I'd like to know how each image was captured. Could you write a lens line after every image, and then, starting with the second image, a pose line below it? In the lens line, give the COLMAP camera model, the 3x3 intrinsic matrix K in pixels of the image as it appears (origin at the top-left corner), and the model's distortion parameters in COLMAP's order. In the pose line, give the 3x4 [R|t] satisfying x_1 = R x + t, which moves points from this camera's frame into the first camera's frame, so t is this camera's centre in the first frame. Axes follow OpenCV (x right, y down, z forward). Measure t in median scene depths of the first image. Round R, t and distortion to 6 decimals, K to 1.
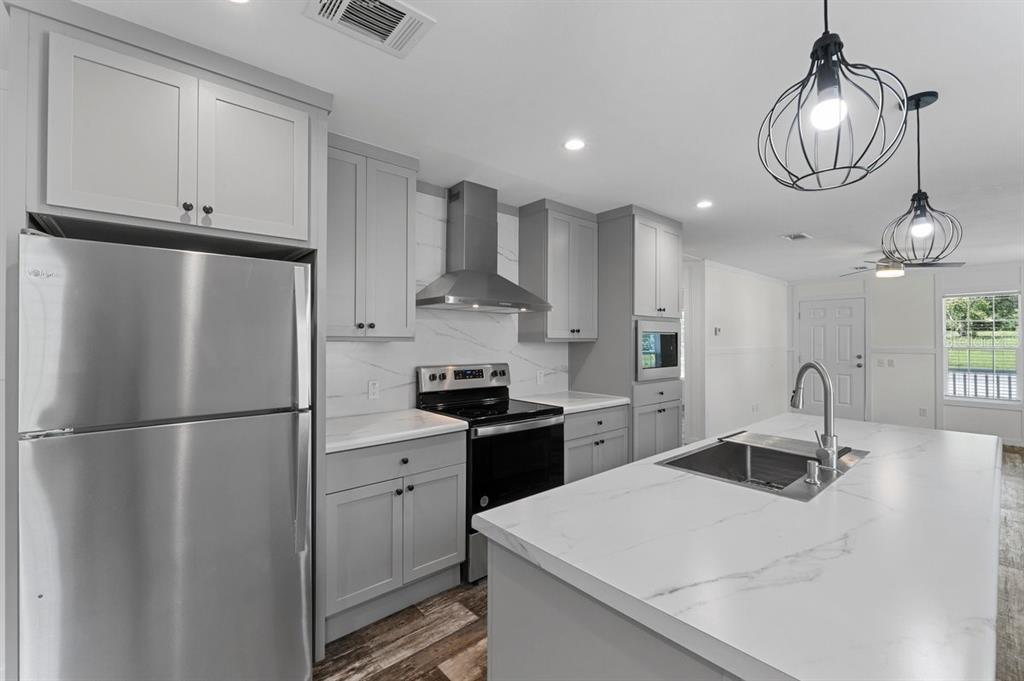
lens RADIAL K [[427.7, 0, 512.8], [0, 427.7, 338.7], [0, 0, 1]] dist [-0.000846, -0.001166]
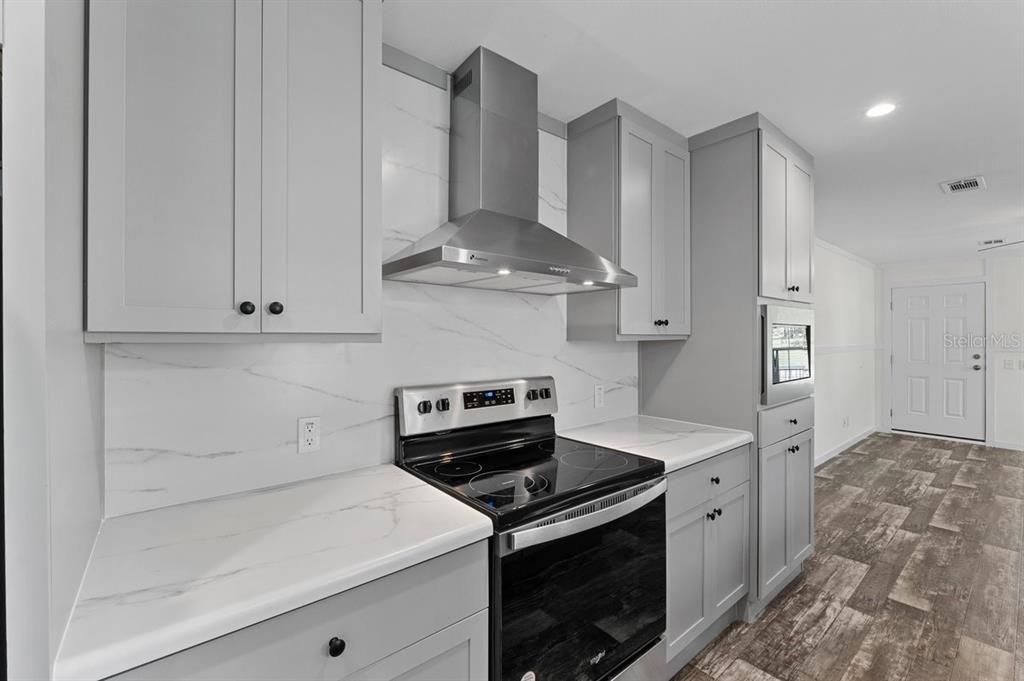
lens RADIAL K [[427.7, 0, 516.6], [0, 427.7, 334.3], [0, 0, 1]] dist [-0.000846, -0.001166]
pose [[0.999725, -0.004507, -0.023021, -0.050222], [0.004427, 0.999984, -0.003538, -0.000283], [0.023036, 0.003436, 0.999729, 0.407091]]
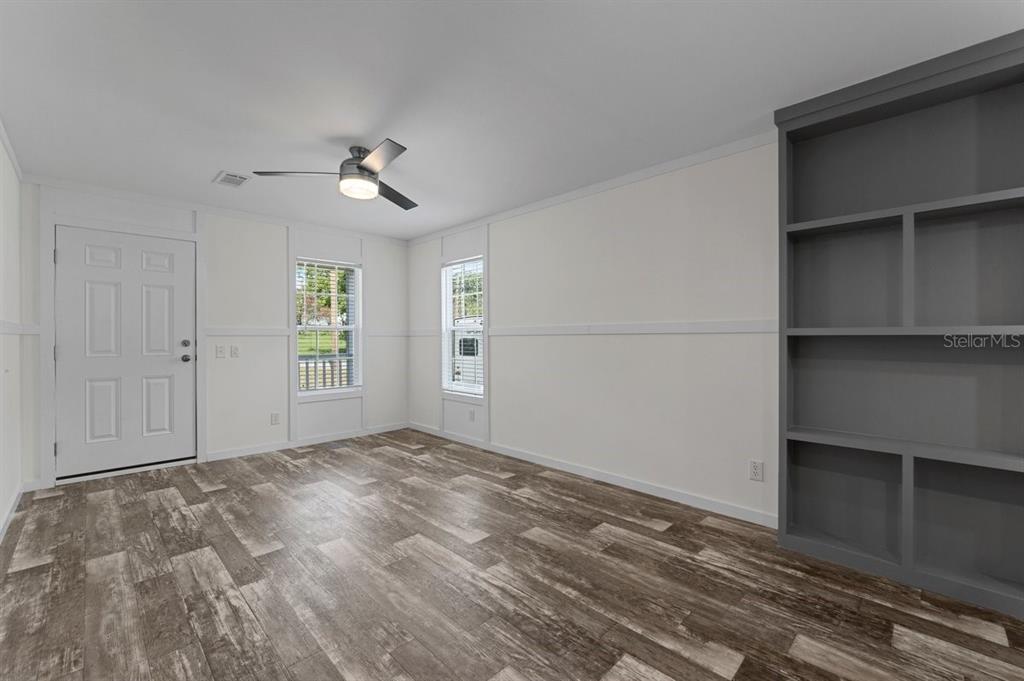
lens RADIAL K [[427.7, 0, 509.3], [0, 427.7, 341.4], [0, 0, 1]] dist [-0.000846, -0.001166]
pose [[-0.080161, -0.014111, 0.996682, 0.439728], [-0.018346, 0.999751, 0.012679, 0.053394], [-0.996613, -0.017268, -0.080400, 1.318289]]
